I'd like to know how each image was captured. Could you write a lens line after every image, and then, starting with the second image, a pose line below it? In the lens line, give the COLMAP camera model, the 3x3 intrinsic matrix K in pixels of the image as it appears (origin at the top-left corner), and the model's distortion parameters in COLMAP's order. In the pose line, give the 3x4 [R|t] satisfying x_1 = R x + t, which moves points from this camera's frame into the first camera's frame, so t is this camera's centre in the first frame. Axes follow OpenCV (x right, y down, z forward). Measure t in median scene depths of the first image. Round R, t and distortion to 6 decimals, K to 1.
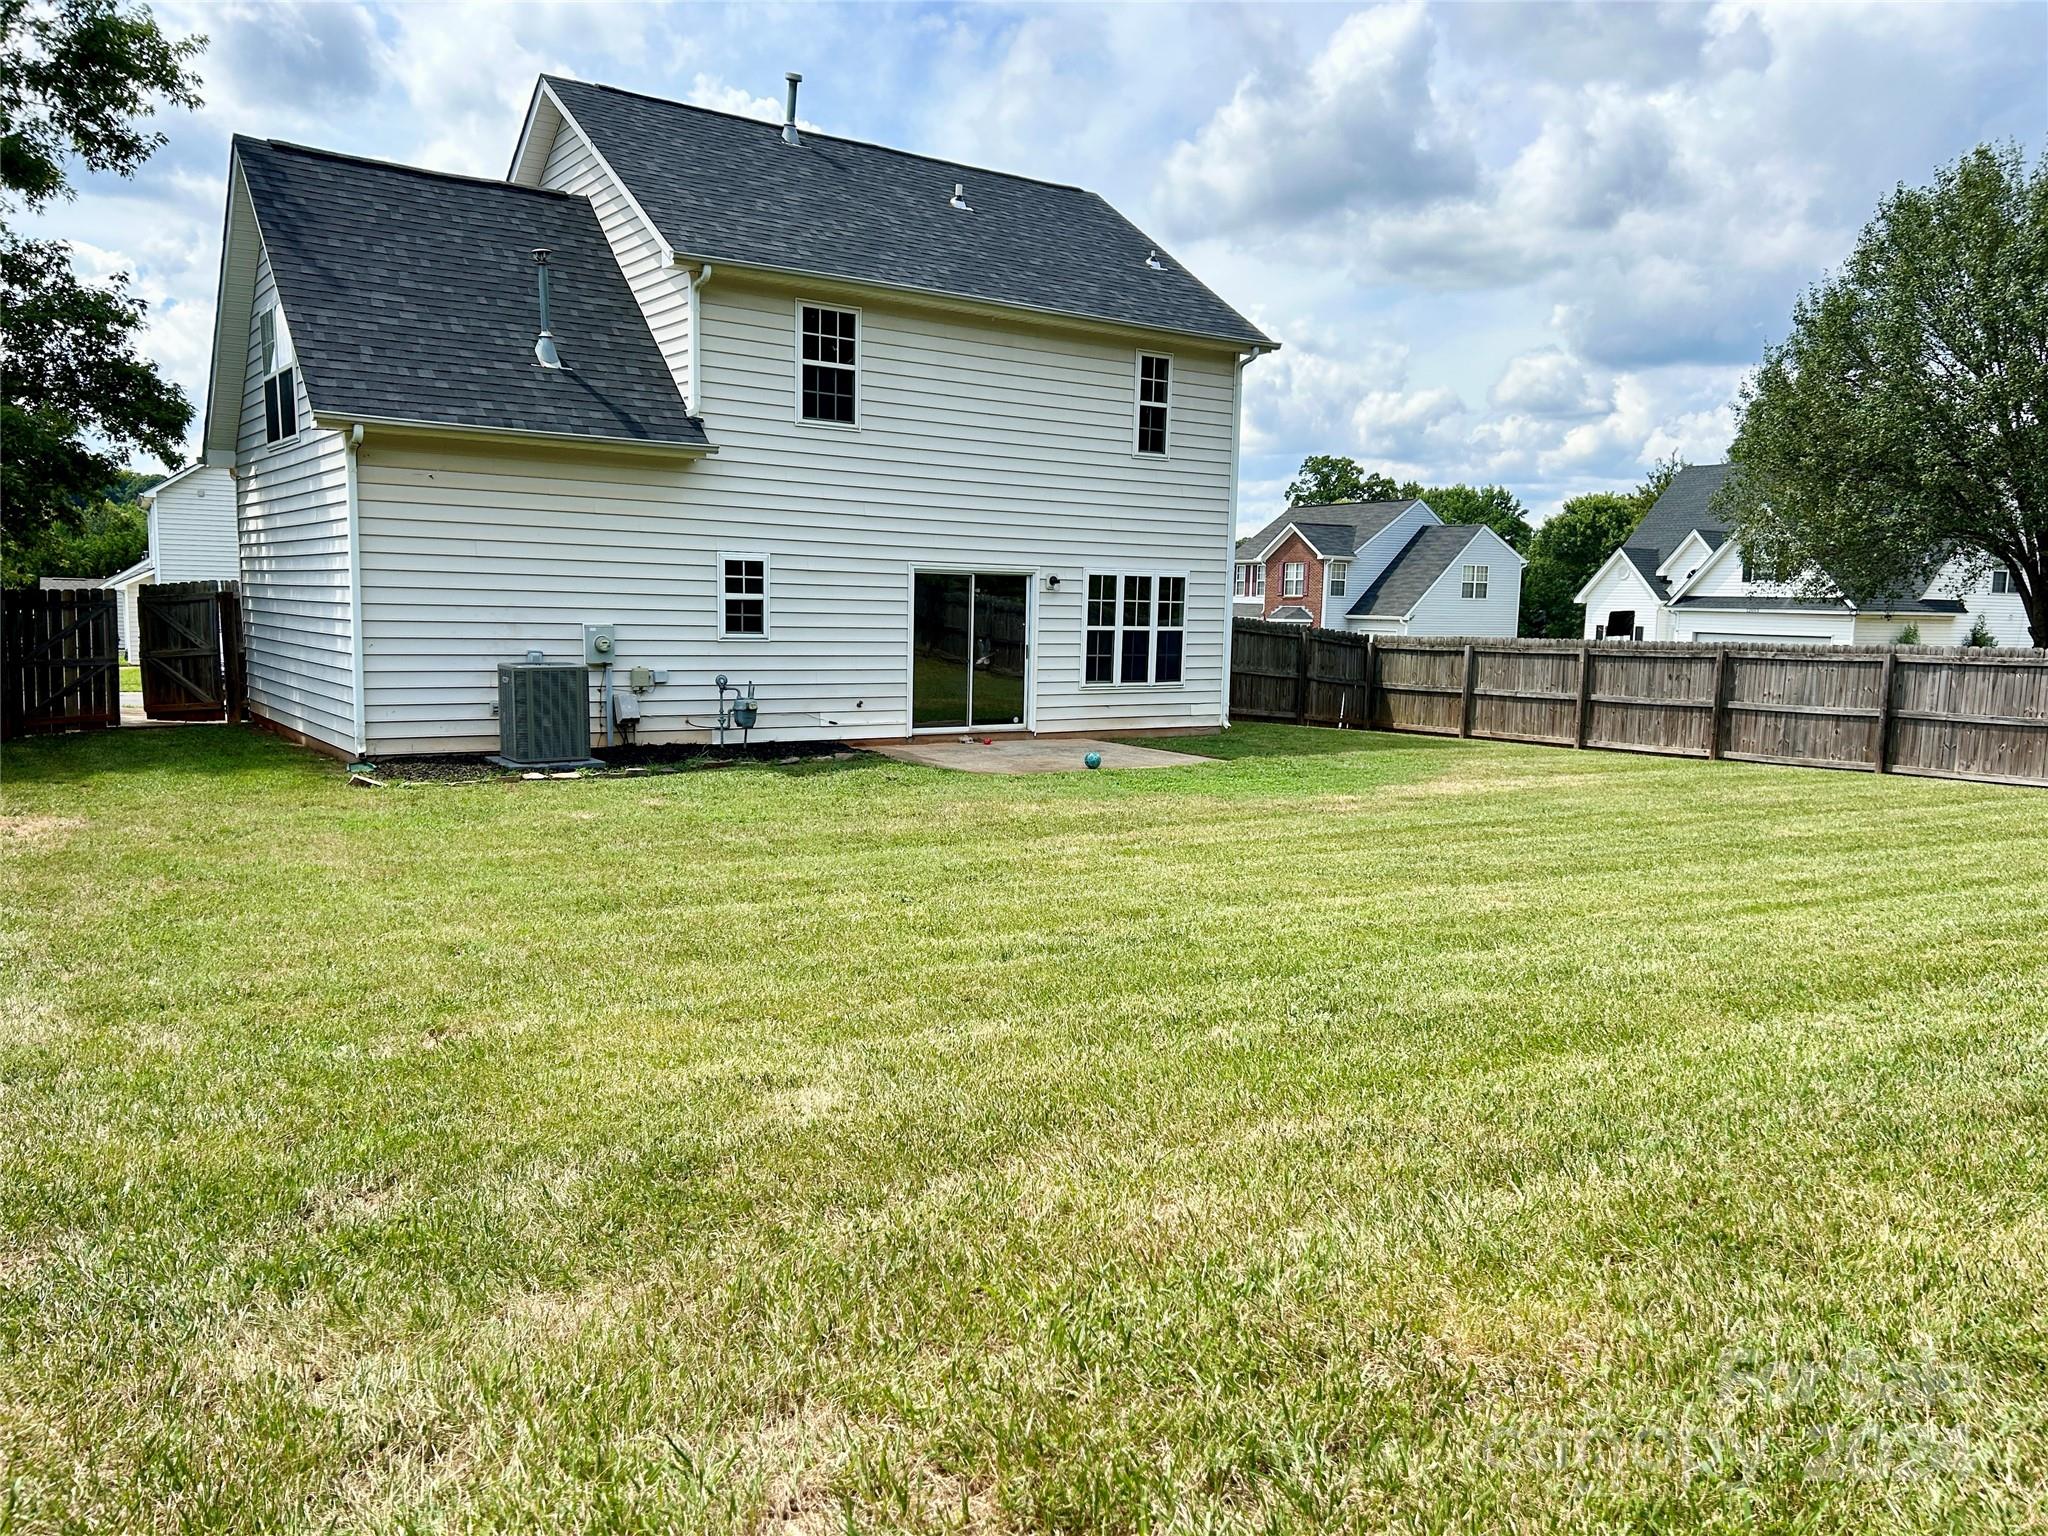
lens RADIAL K [[1549.4, 0, 1040.7], [0, 1549.4, 783.5], [0, 0, 1]] dist [0.069293, -0.080216]
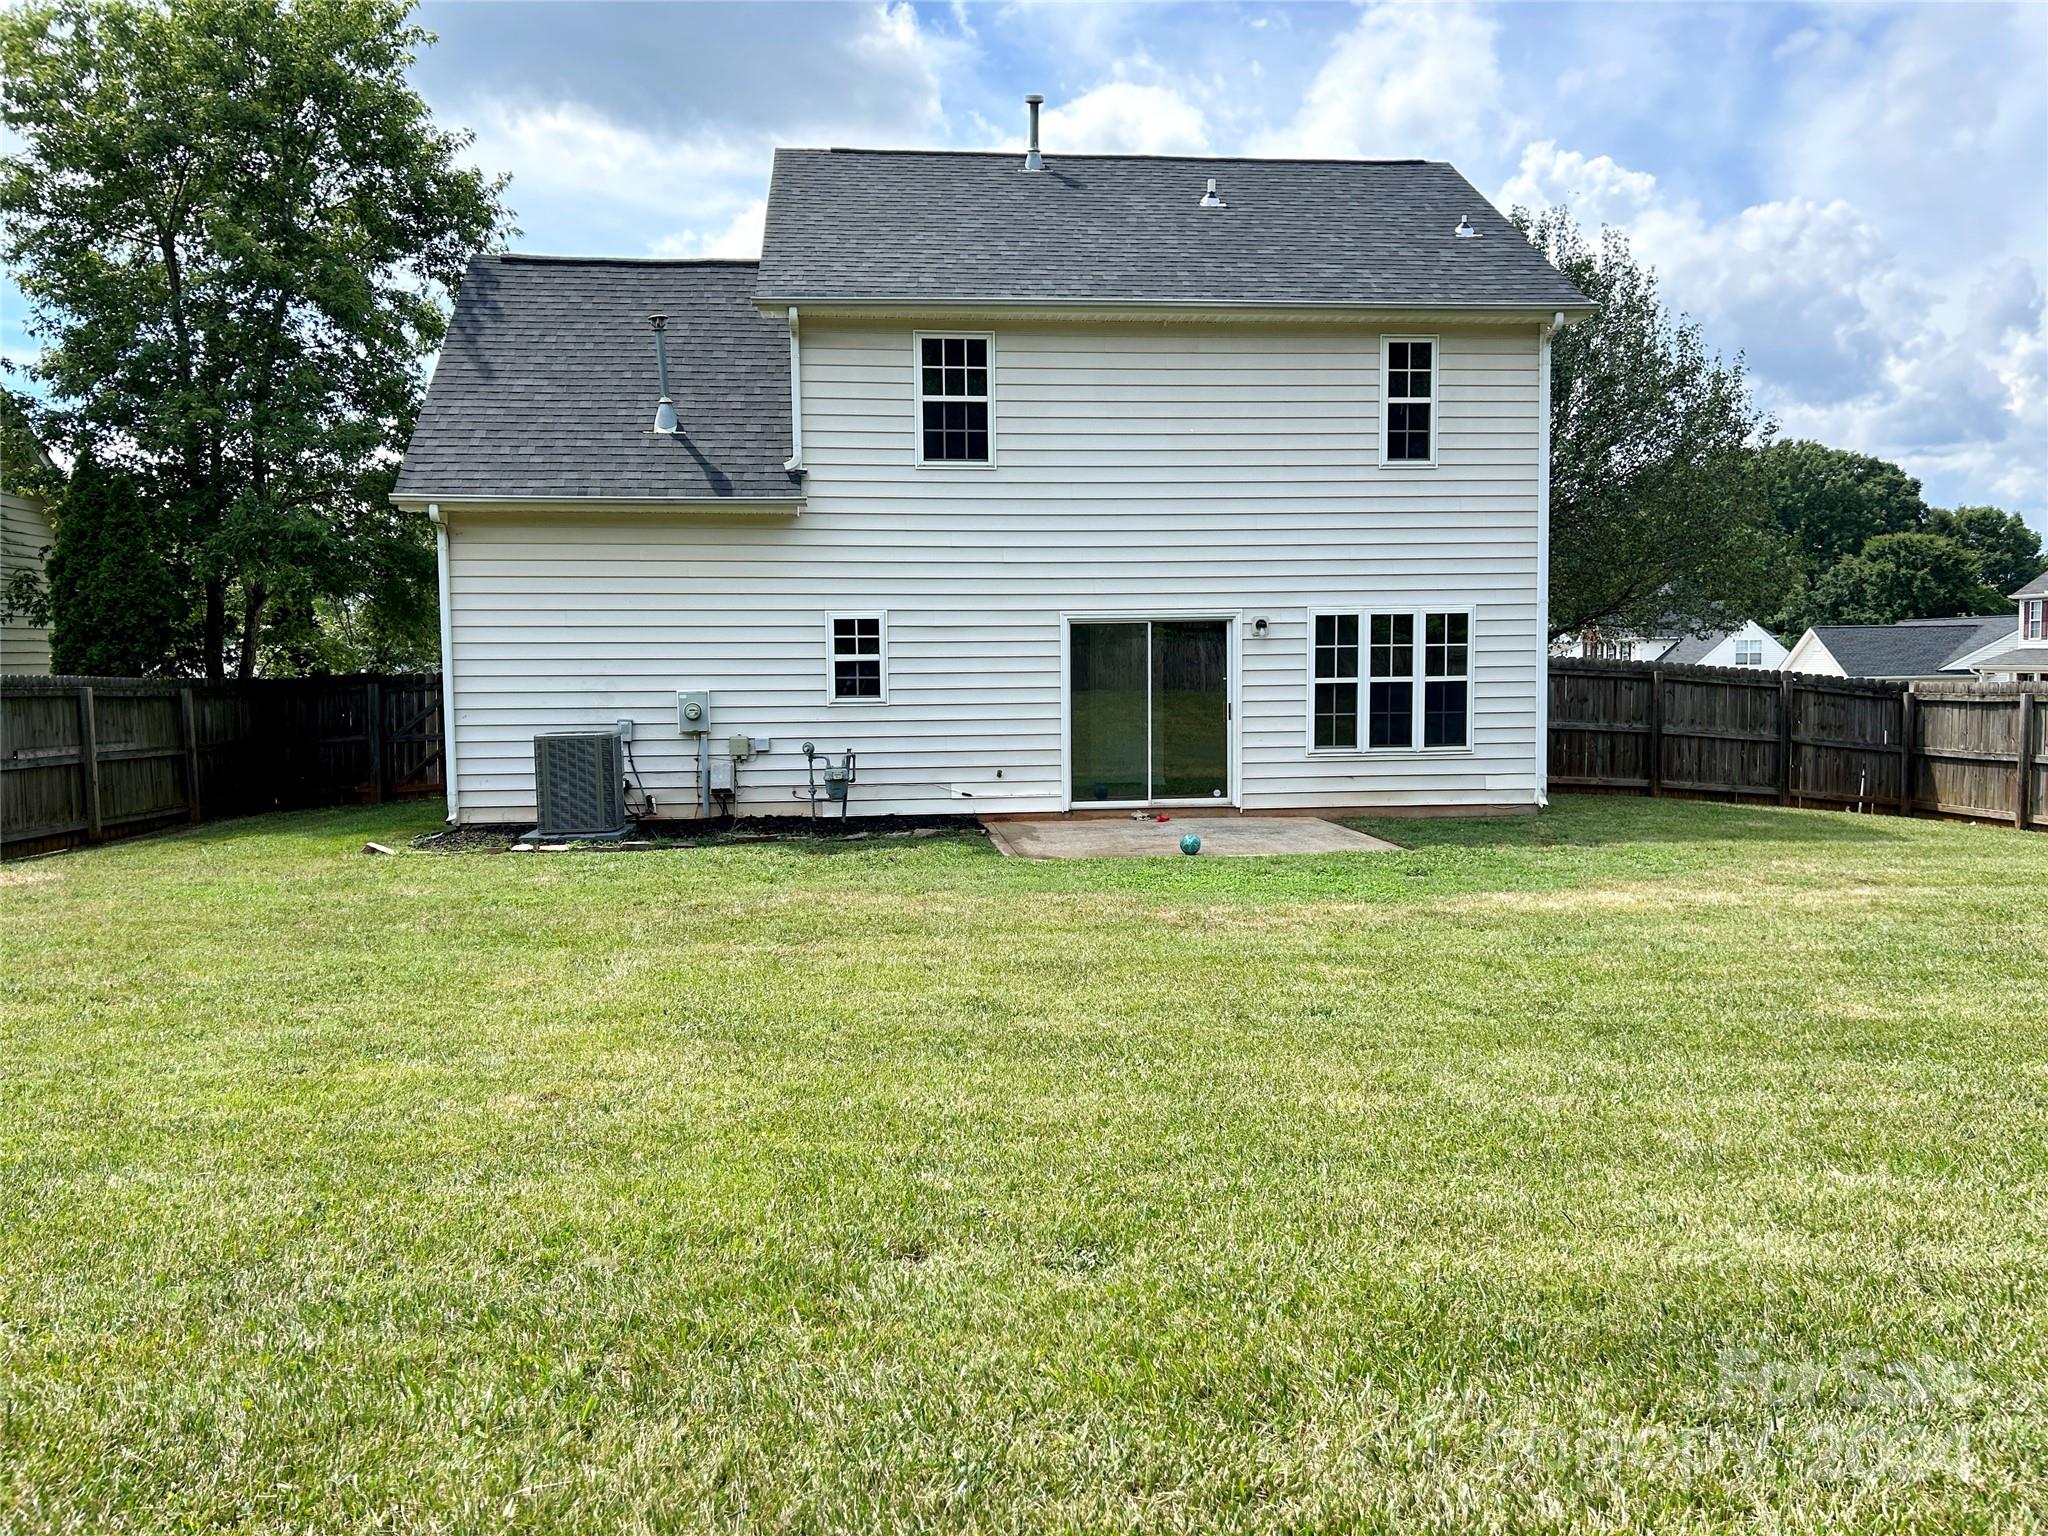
lens RADIAL K [[1549.4, 0, 1008.8], [0, 1549.4, 771.2], [0, 0, 1]] dist [0.069293, -0.080216]
pose [[0.867989, 0.000311, -0.496584, 0.317612], [-0.027450, 0.998501, -0.047356, -0.010970], [0.495824, 0.054735, 0.866696, 0.233006]]
